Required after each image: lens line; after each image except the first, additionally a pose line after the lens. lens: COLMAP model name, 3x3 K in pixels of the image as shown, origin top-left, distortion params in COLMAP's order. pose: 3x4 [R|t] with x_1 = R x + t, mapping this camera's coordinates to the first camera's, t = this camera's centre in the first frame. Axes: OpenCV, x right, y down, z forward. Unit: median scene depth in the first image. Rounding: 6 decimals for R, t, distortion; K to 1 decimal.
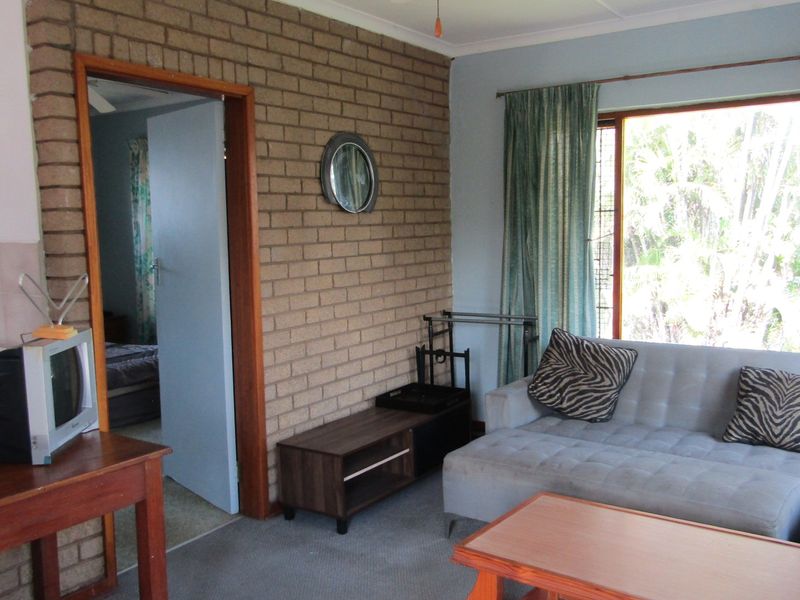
lens RADIAL K [[754.1, 0, 399.7], [0, 754.1, 299.2], [0, 0, 1]] dist [-0.009386, 0.000000]
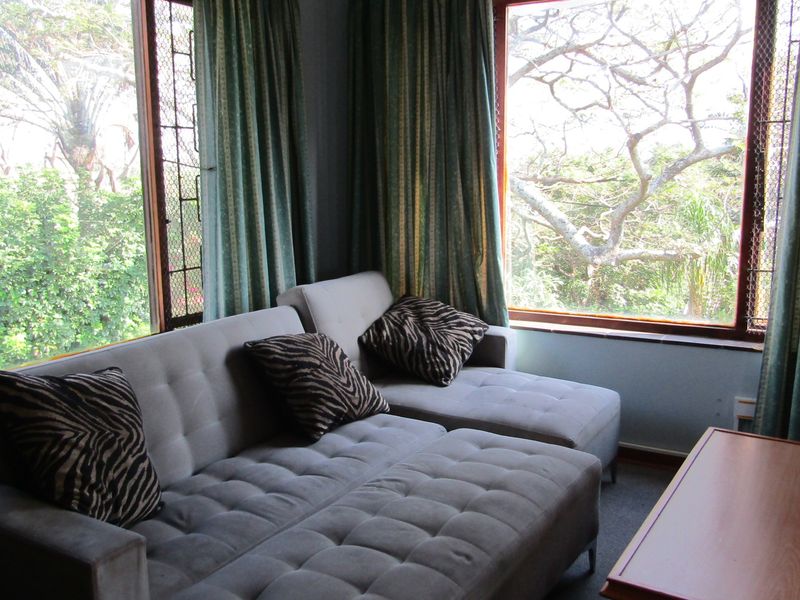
lens RADIAL K [[754.1, 0, 400.1], [0, 754.1, 300.8], [0, 0, 1]] dist [-0.009386, 0.000000]
pose [[-0.060695, -0.150378, 0.986764, -0.277326], [0.115086, 0.980939, 0.156569, -0.050389], [-0.991500, 0.123065, -0.042231, 0.943598]]
